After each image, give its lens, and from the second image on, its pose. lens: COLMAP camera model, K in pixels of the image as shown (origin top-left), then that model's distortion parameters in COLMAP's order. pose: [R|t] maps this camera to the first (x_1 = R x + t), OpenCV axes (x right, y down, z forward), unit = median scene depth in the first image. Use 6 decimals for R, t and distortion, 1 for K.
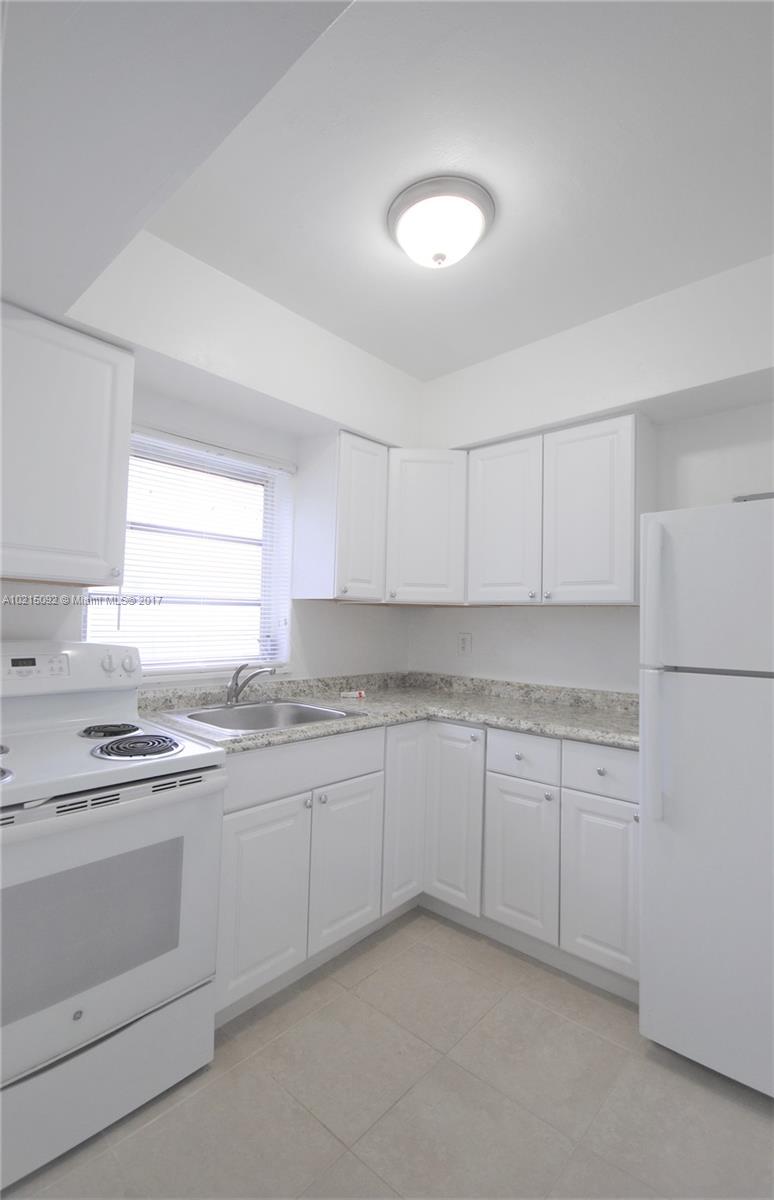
lens RADIAL K [[540.8, 0, 357.7], [0, 540.8, 598.1], [0, 0, 1]] dist [-0.011502, -0.000504]
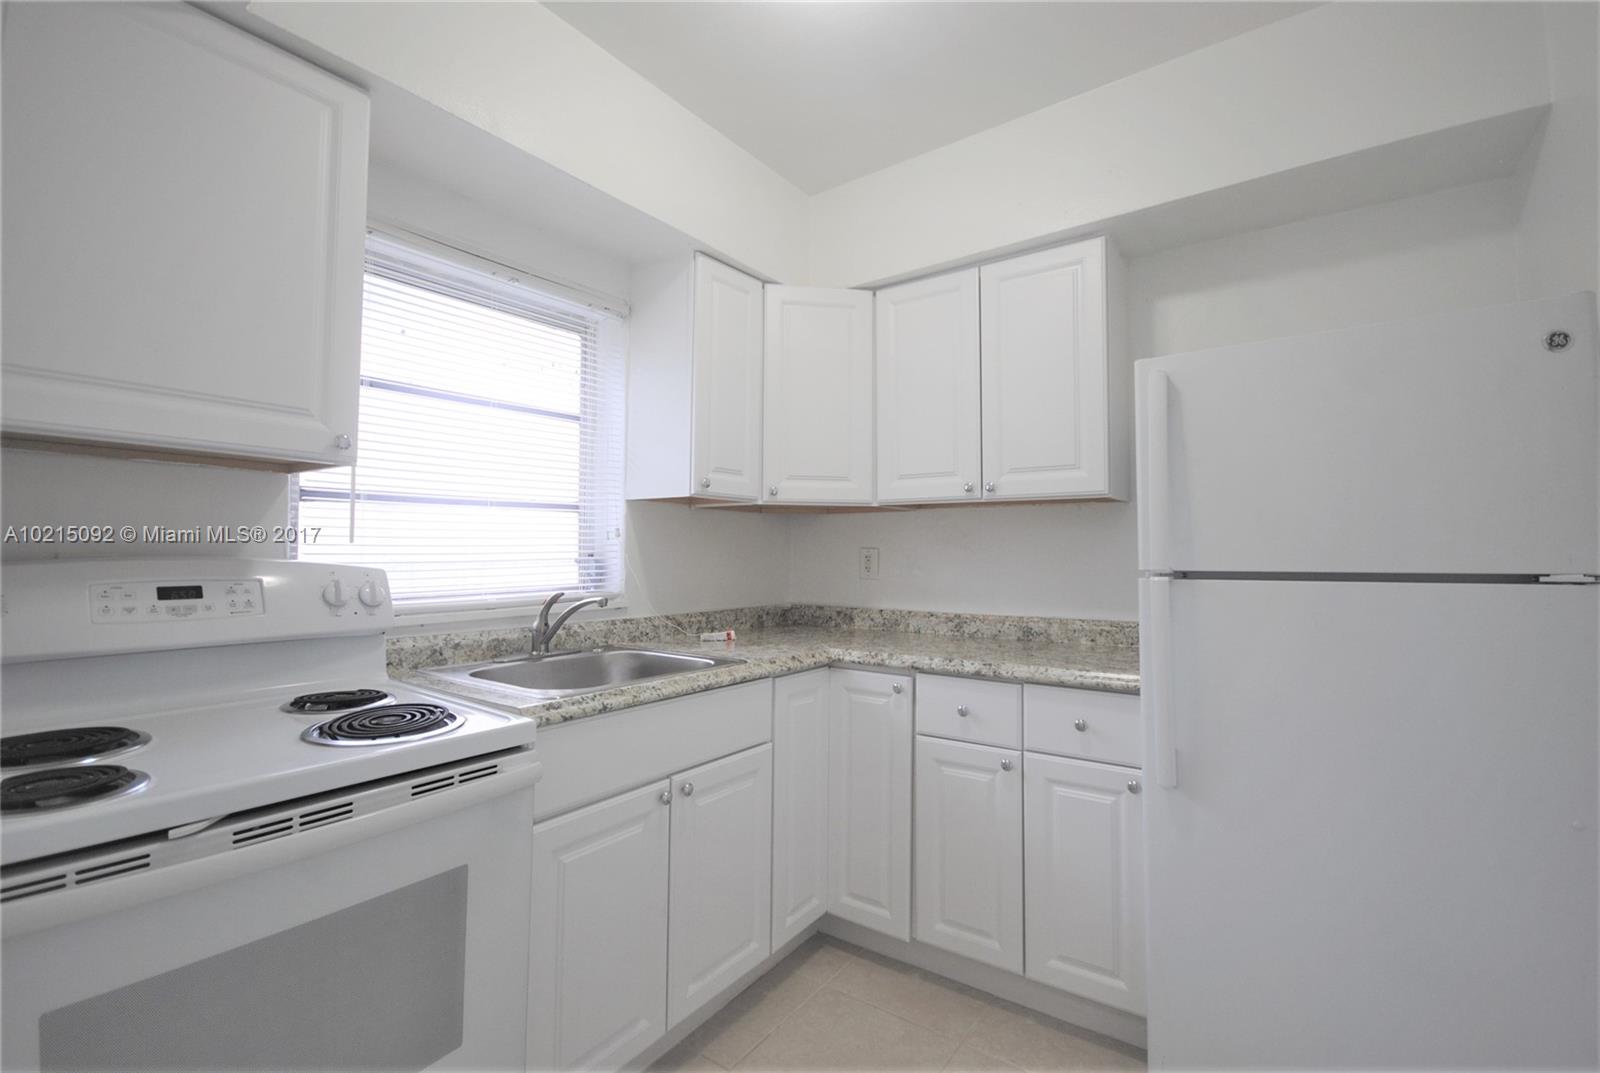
lens RADIAL K [[709.9, 0, 797.5], [0, 709.9, 524.9], [0, 0, 1]] dist [0.000057, -0.012361]
pose [[0.990589, -0.015205, 0.136024, -0.039624], [0.014340, 0.999870, 0.007336, 0.039634], [-0.136118, -0.005317, 0.990678, 0.109774]]
